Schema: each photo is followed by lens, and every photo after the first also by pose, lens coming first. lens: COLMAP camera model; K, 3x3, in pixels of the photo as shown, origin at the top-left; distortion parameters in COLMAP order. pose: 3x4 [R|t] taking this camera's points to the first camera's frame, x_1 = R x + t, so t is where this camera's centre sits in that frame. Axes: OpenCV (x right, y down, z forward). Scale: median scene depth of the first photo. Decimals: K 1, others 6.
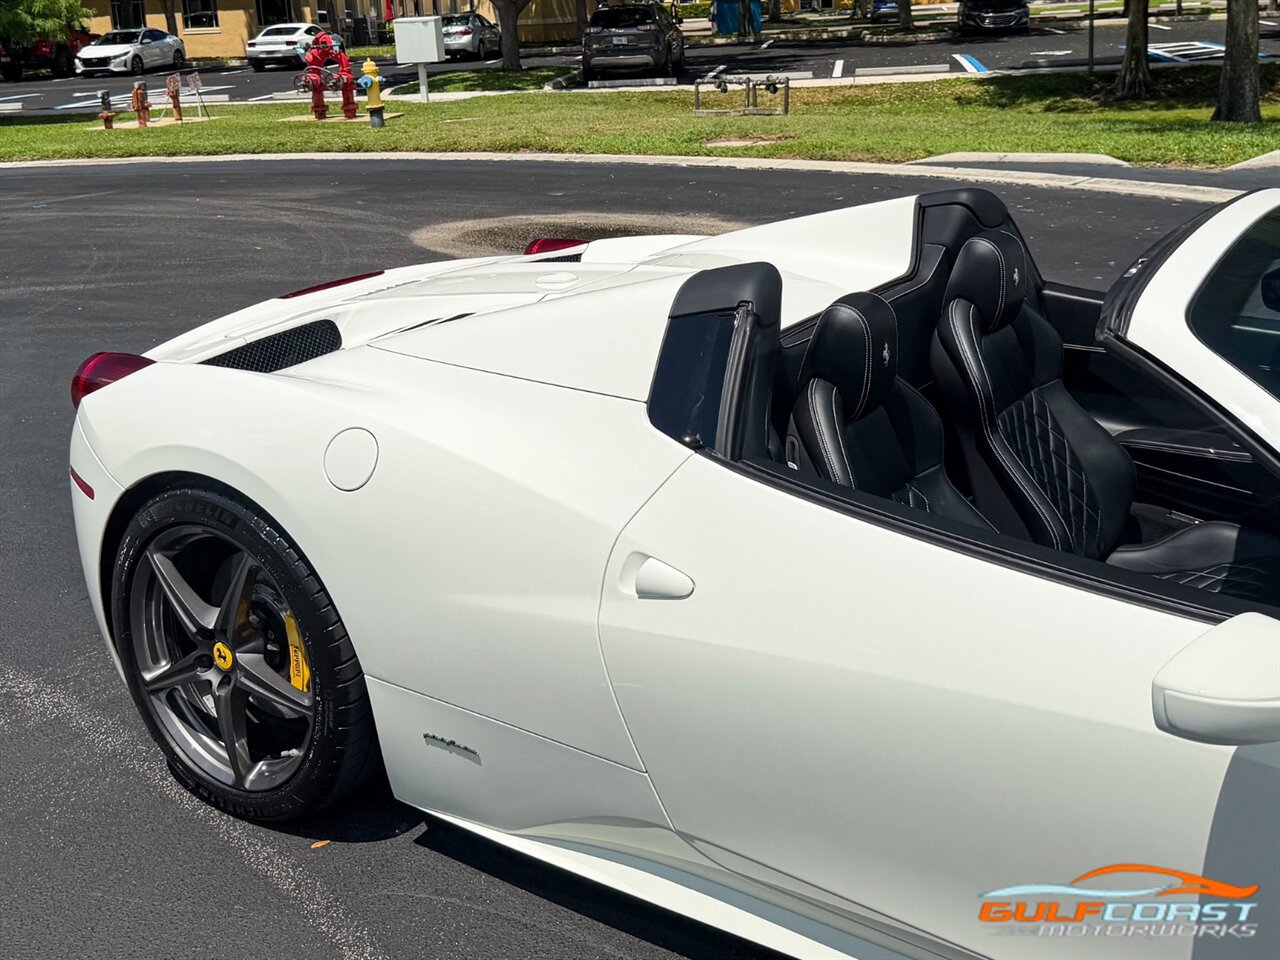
lens RADIAL K [[1466.5, 0, 635.9], [0, 1466.5, 307.4], [0, 0, 1]] dist [0.218501, -0.483755]
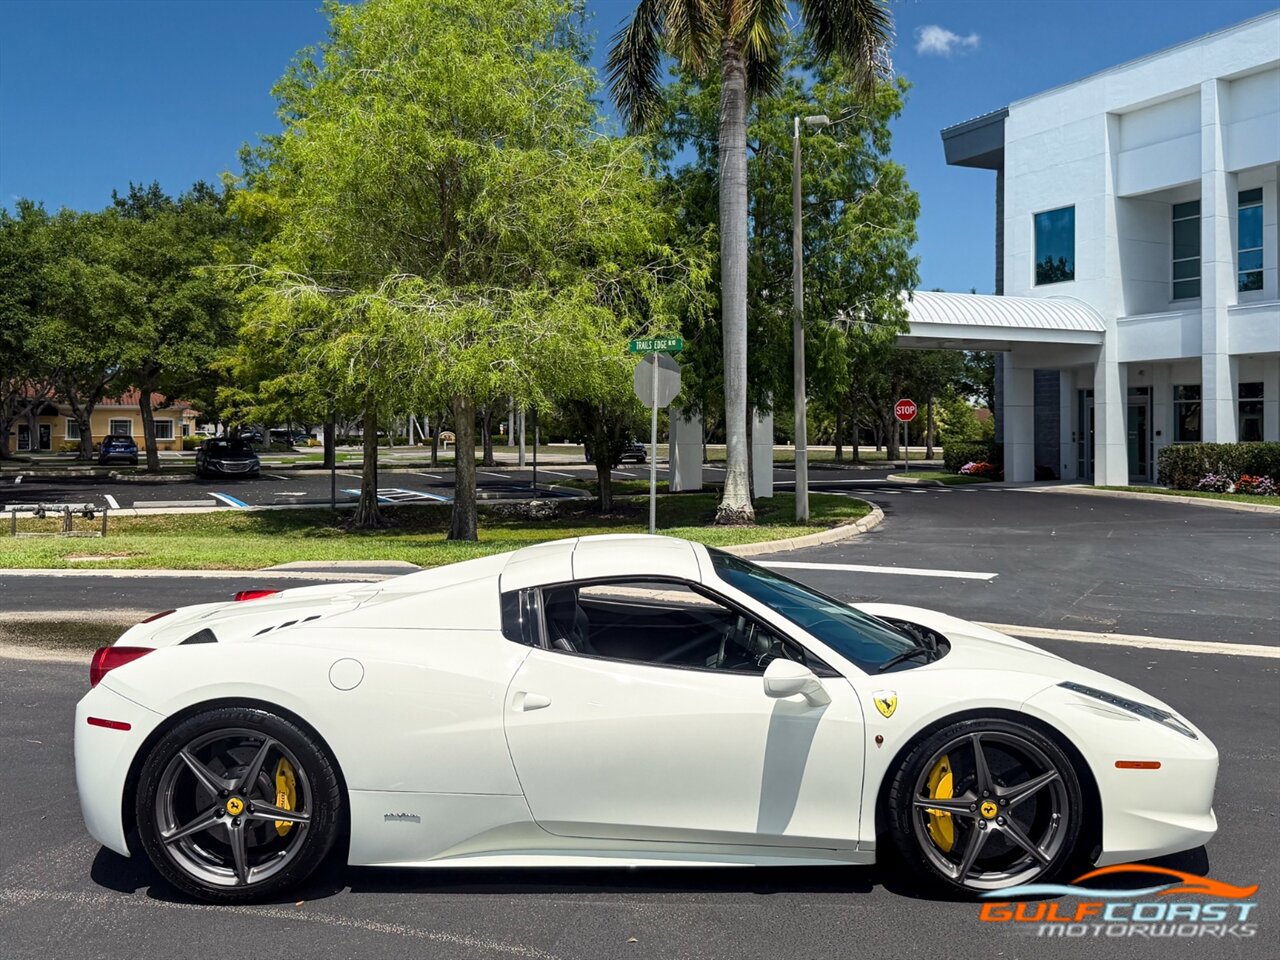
lens RADIAL K [[1466.5, 0, 635.9], [0, 1466.5, 307.4], [0, 0, 1]] dist [0.218501, -0.483755]
pose [[0.807043, 0.100159, 0.581936, -0.273290], [0.075875, 0.959751, -0.270411, 0.050149], [-0.585597, 0.262387, 0.766961, -0.224851]]
